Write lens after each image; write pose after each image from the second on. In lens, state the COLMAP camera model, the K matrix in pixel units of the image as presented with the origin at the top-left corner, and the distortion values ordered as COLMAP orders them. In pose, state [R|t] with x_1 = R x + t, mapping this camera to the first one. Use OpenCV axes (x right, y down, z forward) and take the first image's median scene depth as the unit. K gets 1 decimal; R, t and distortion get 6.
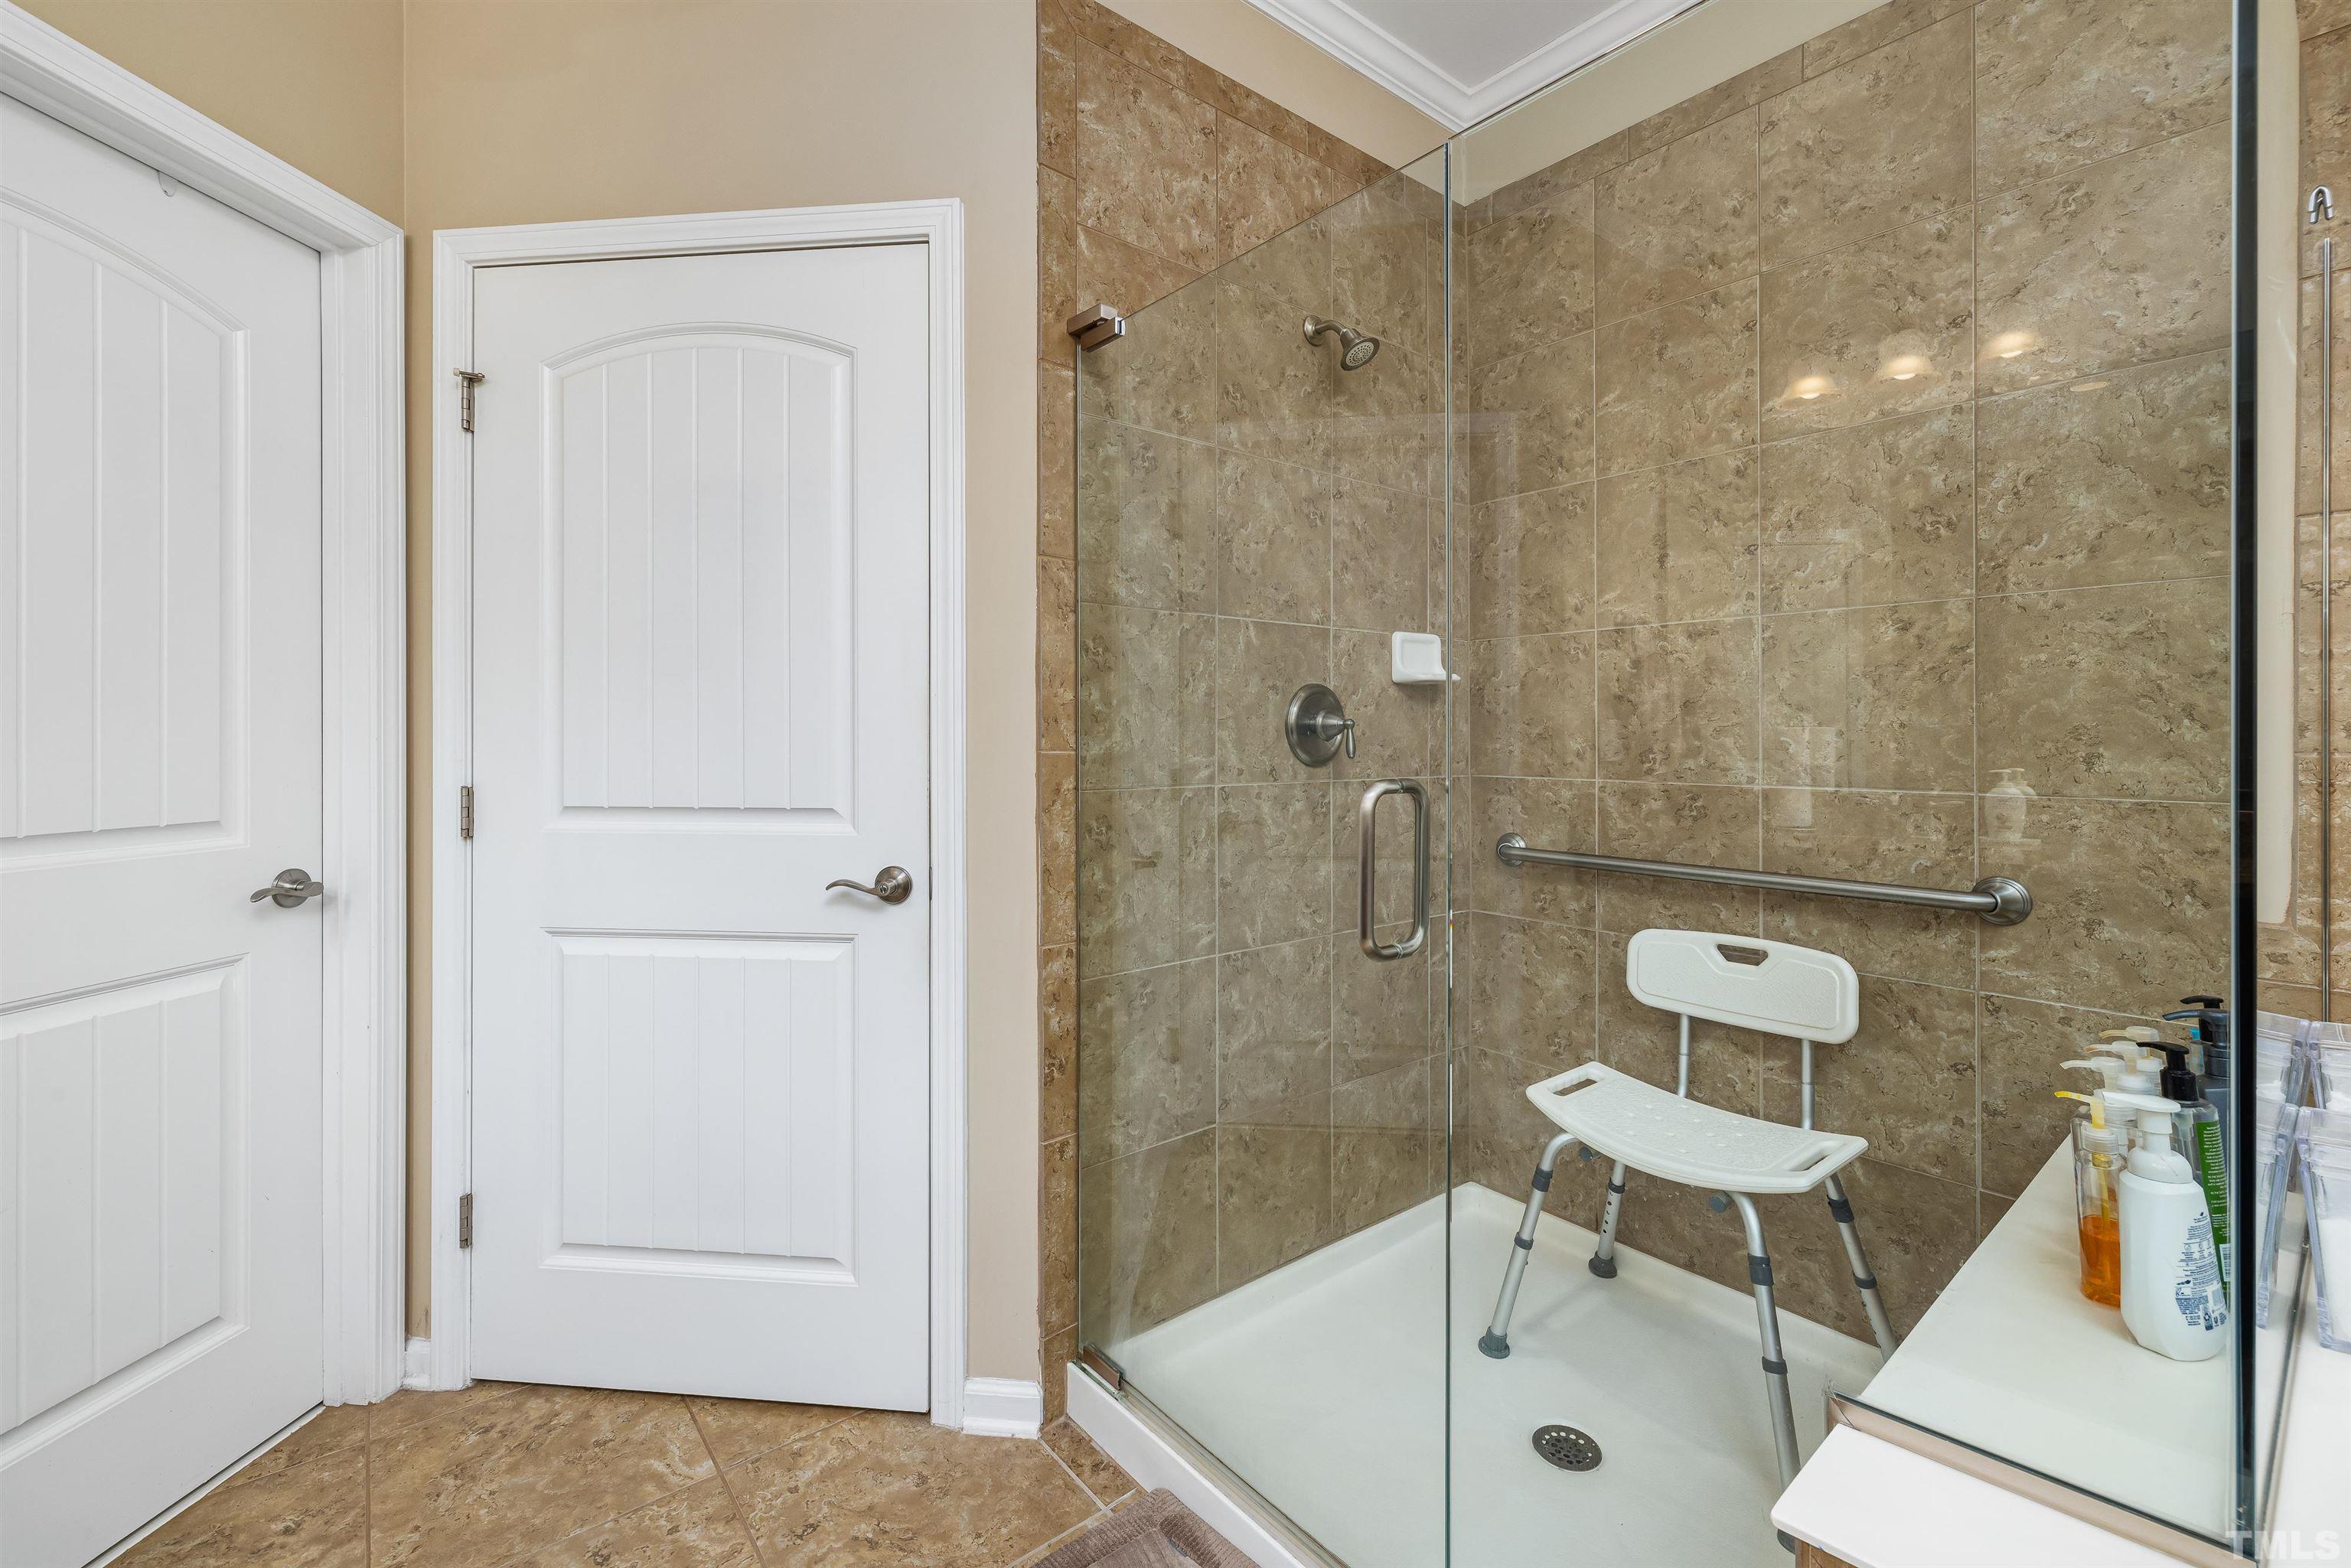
lens RADIAL K [[988.7, 0, 1170.7], [0, 988.7, 732.6], [0, 0, 1]] dist [-0.002639, -0.000056]
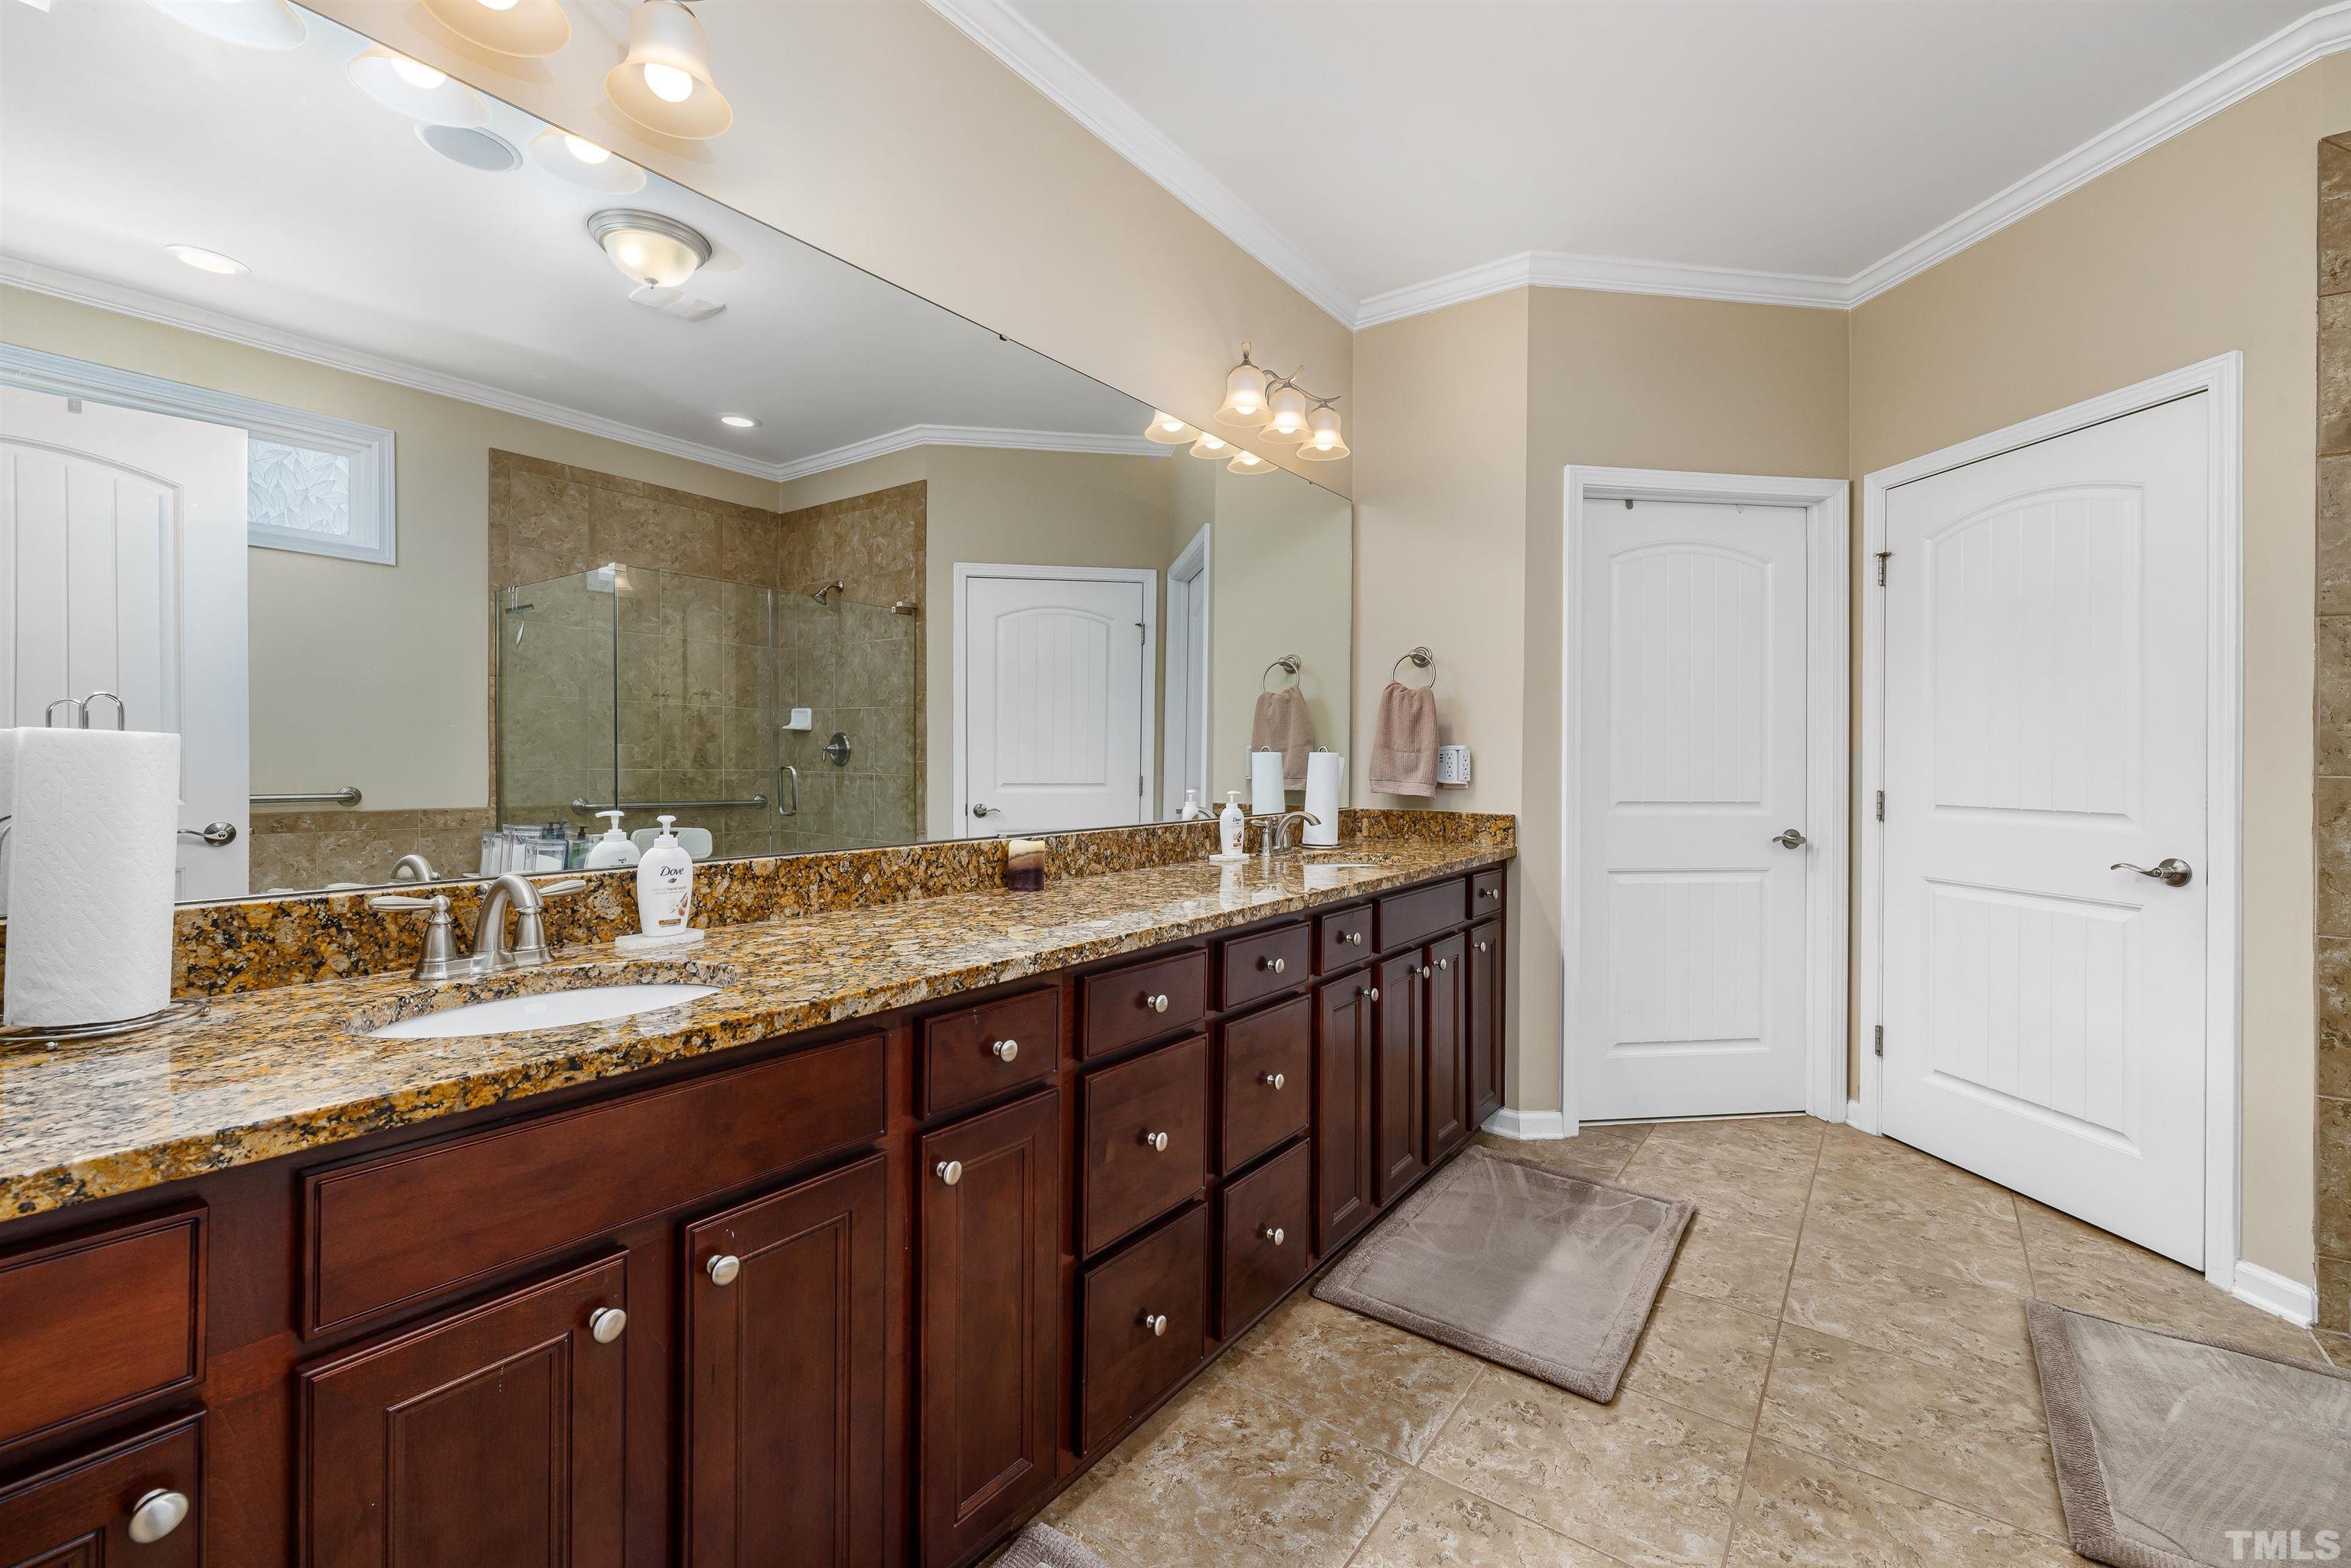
lens RADIAL K [[988.7, 0, 1169.4], [0, 988.7, 763.8], [0, 0, 1]] dist [-0.002639, -0.000056]
pose [[0.255214, 0.005876, -0.966867, 0.665931], [-0.001466, 0.999983, 0.005690, -0.000845], [0.966883, -0.000034, 0.255218, -0.672155]]
